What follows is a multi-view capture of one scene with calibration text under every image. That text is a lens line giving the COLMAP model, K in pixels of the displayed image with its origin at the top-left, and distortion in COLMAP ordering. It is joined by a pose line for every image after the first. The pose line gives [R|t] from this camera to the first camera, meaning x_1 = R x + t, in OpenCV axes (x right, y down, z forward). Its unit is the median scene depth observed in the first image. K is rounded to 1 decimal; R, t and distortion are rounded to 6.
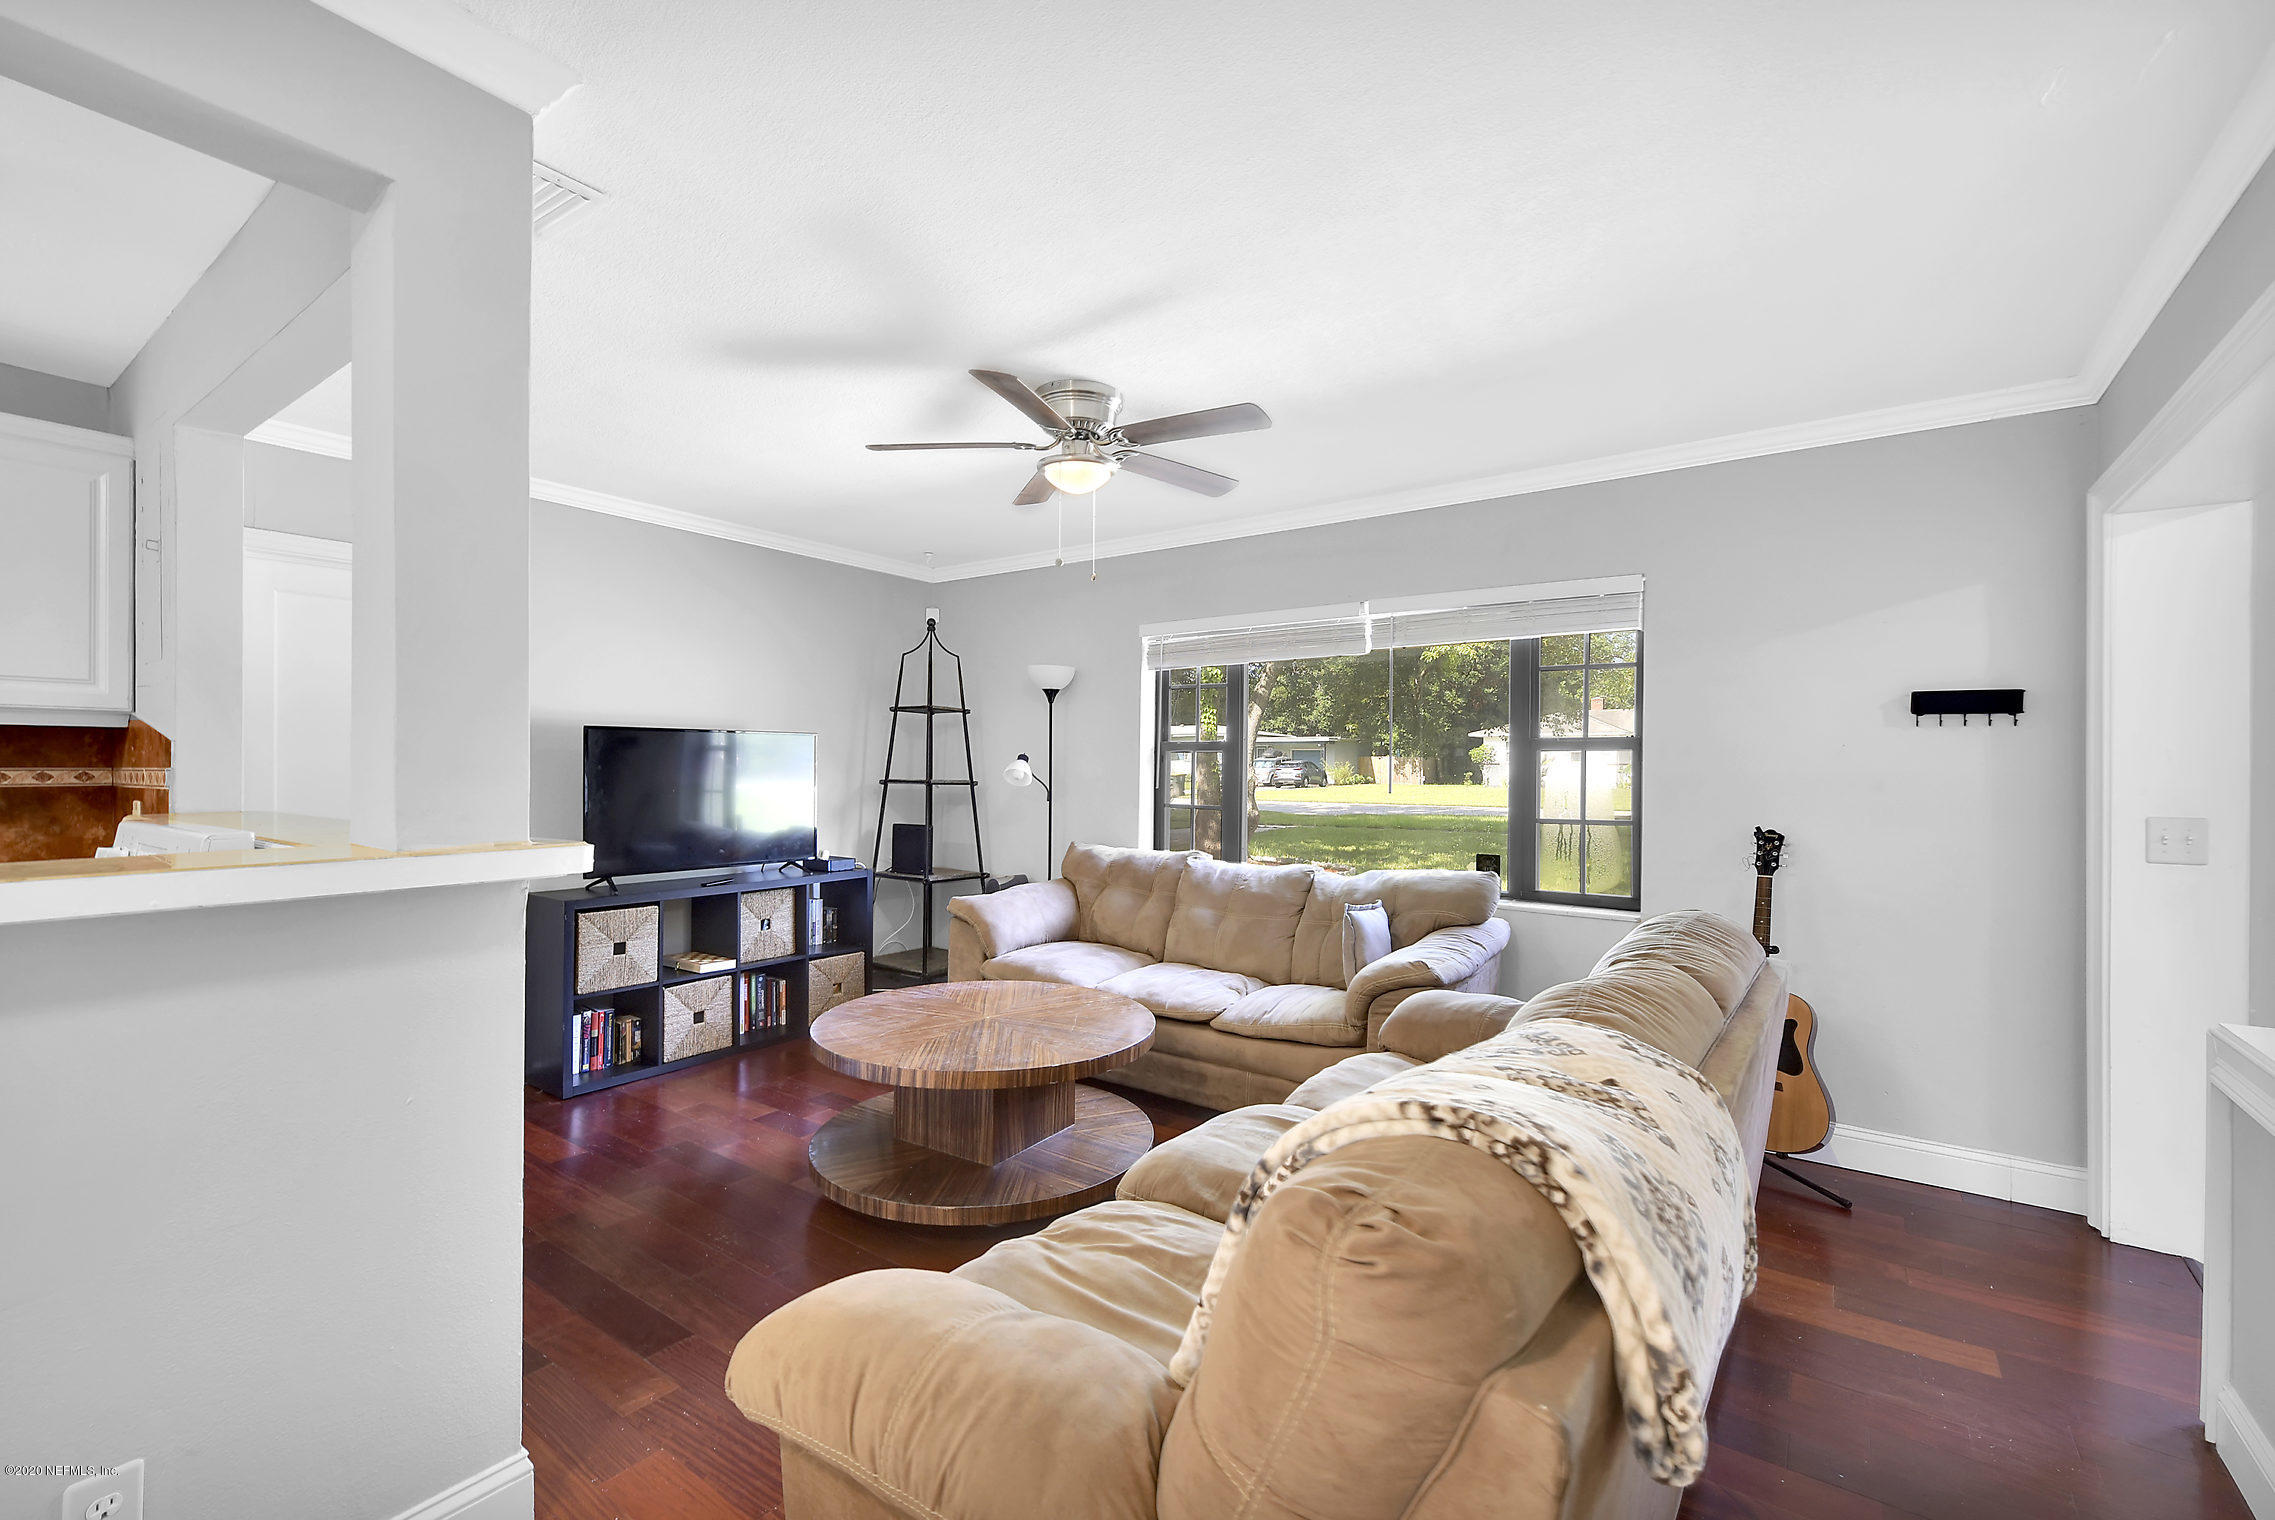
lens RADIAL K [[967.0, 0, 1135.1], [0, 967.0, 770.7], [0, 0, 1]] dist [0.002689, -0.000290]
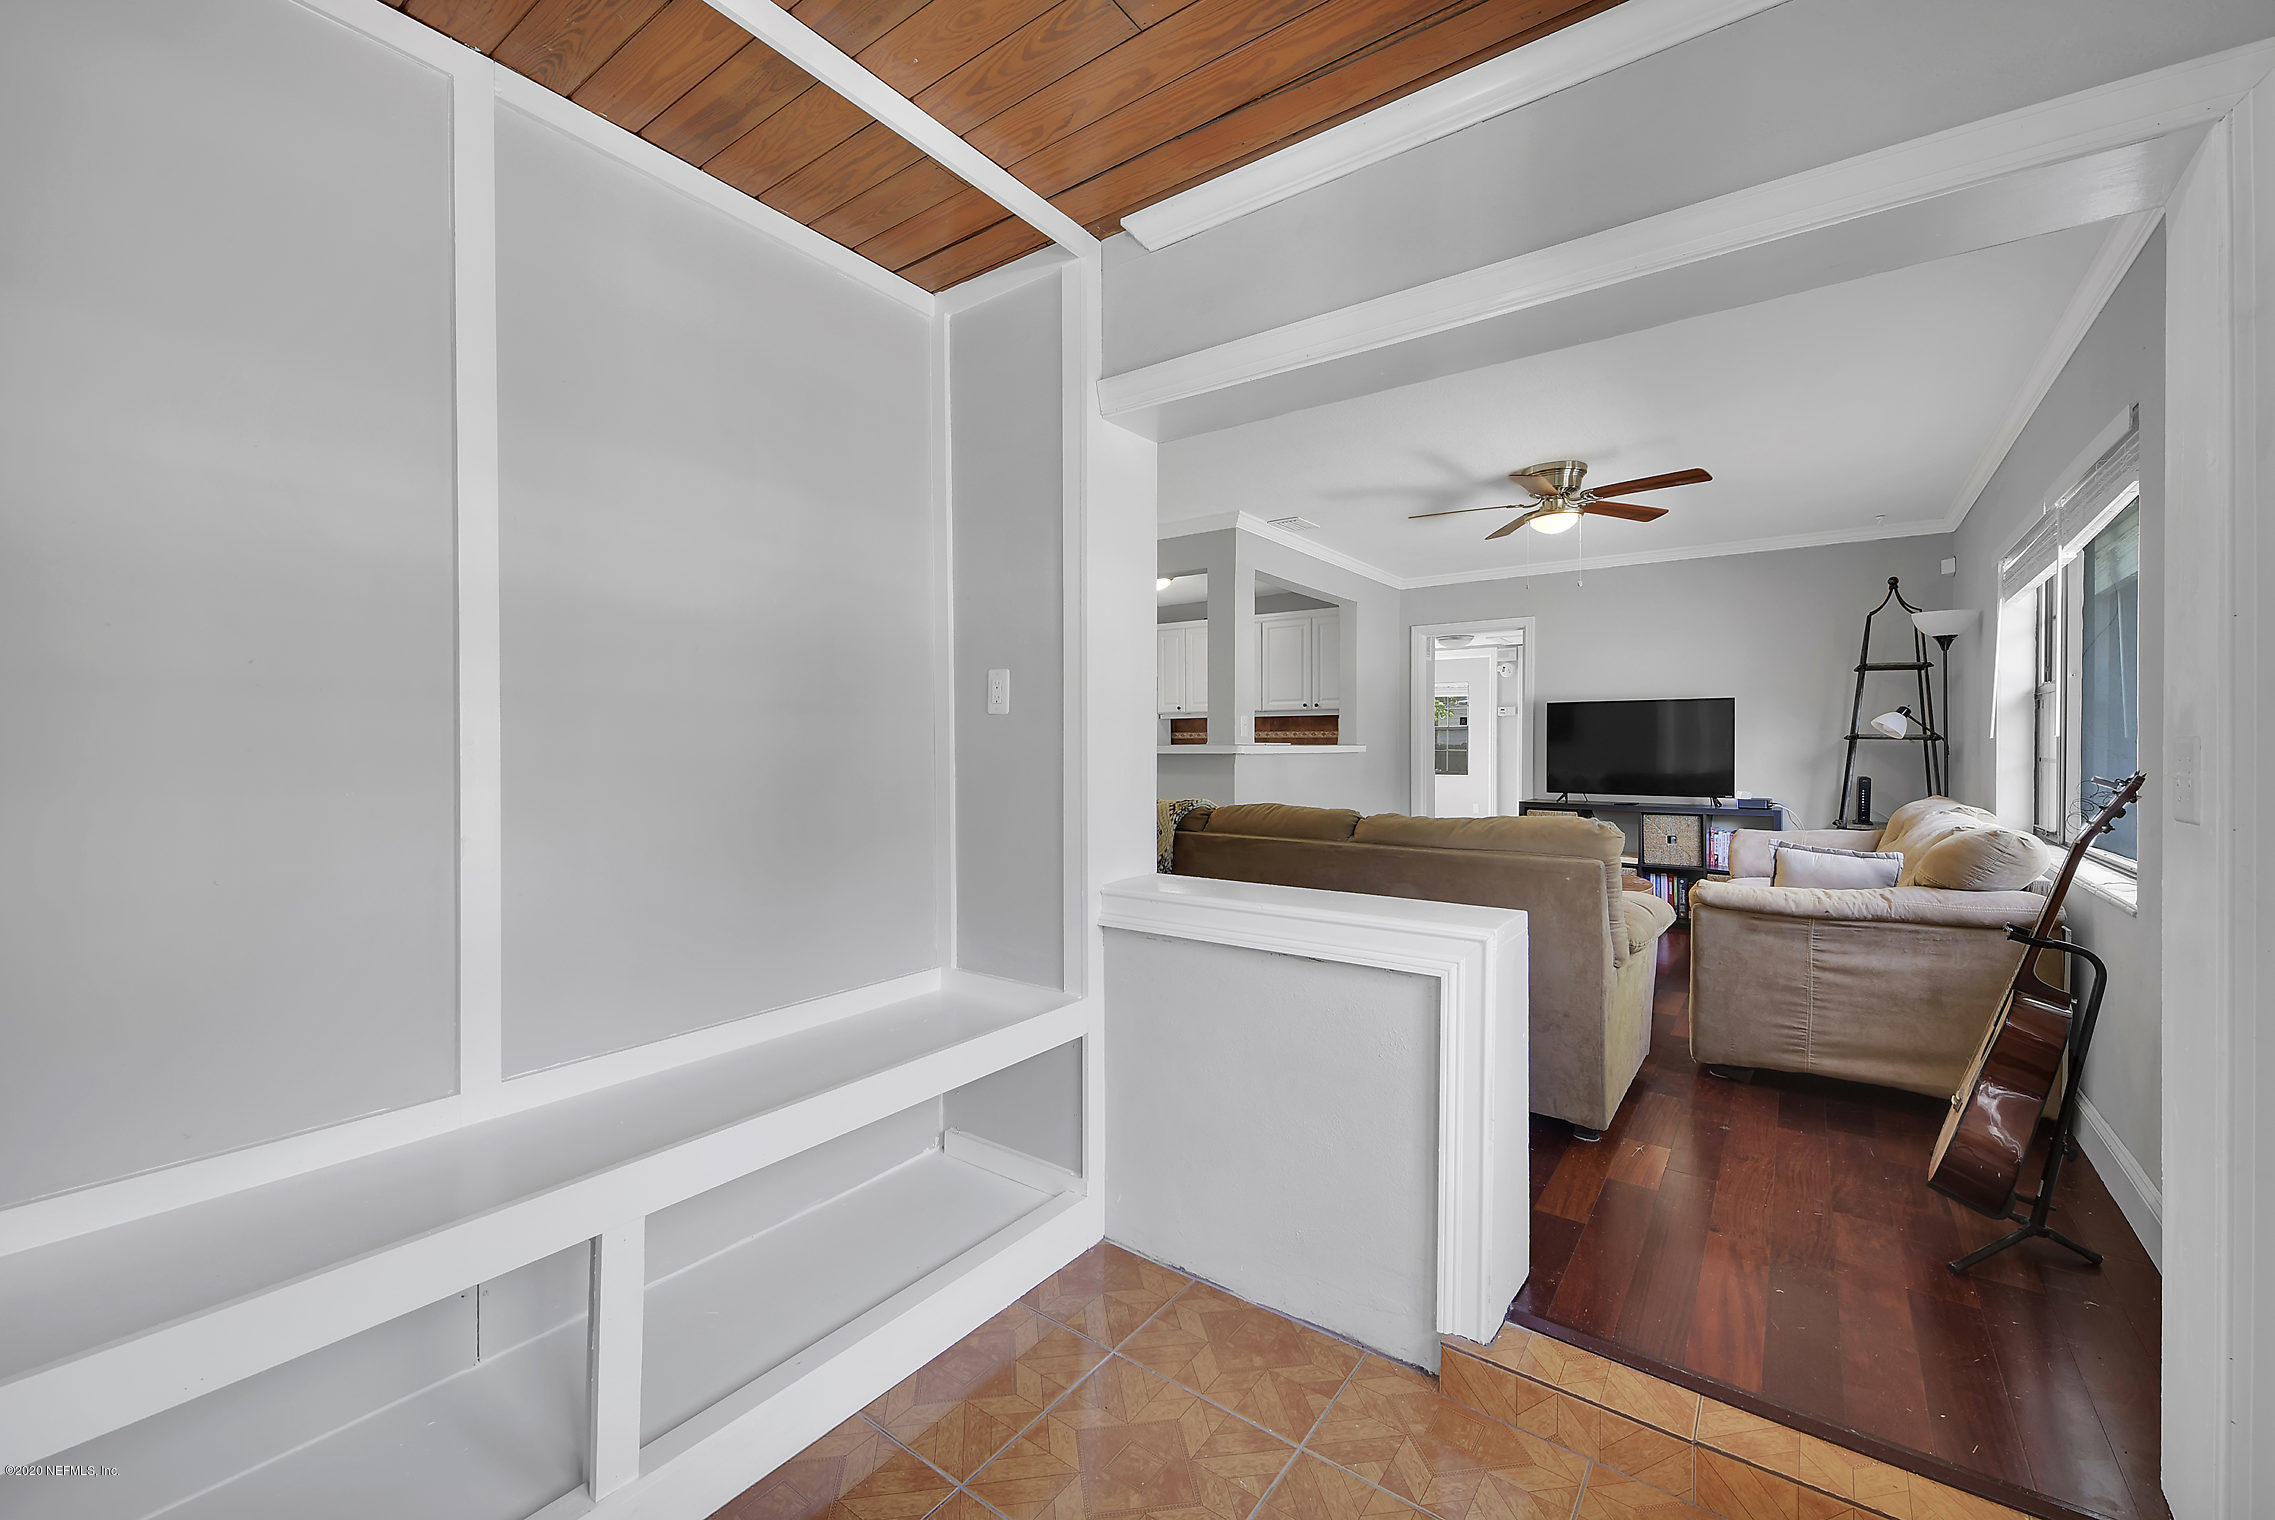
lens RADIAL K [[918.6, 0, 1125.4], [0, 918.6, 751.1], [0, 0, 1]] dist [0.014278, -0.000065]
pose [[-0.013724, 0.002646, -0.999902, 1.171483], [-0.003475, 0.999990, 0.002694, 0.040683], [0.999900, 0.003512, -0.013714, 0.299758]]
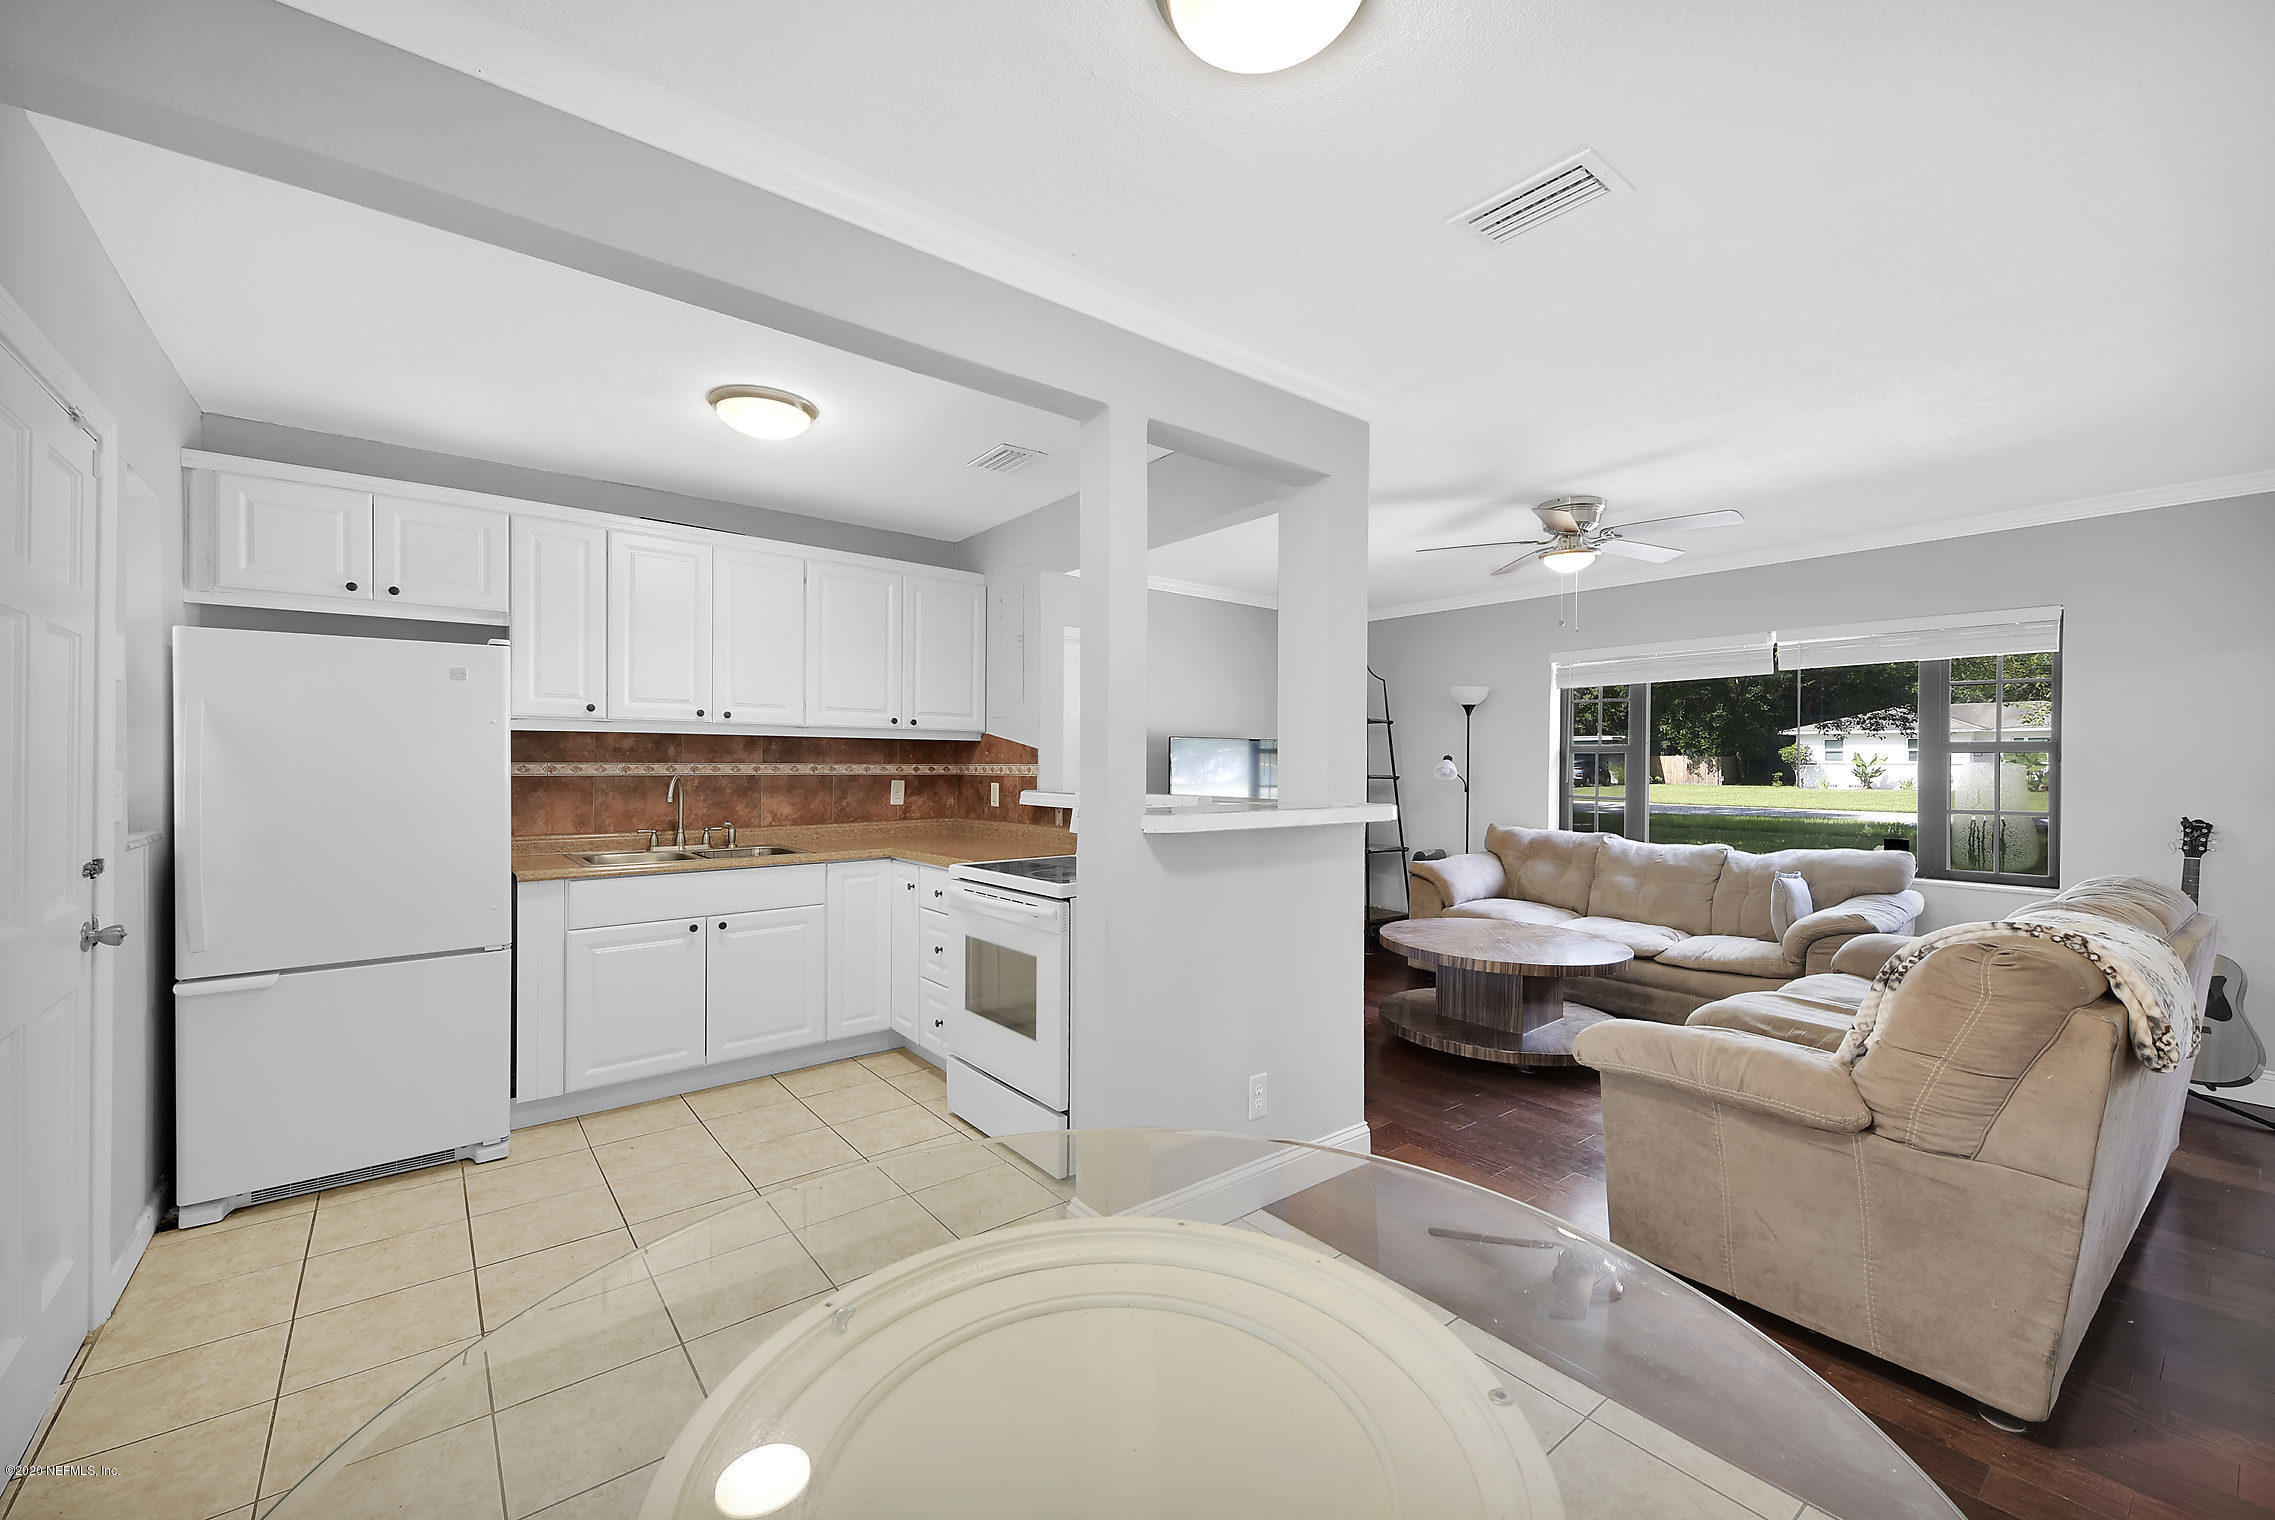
lens RADIAL K [[900.3, 0, 1145.6], [0, 900.3, 763.5], [0, 0, 1]] dist [0.037437, -0.015323]
pose [[0.965304, 0.002648, -0.261115, -0.264495], [-0.004173, 0.999977, -0.005286, 0.002530], [0.261095, 0.006192, 0.965293, -0.383672]]
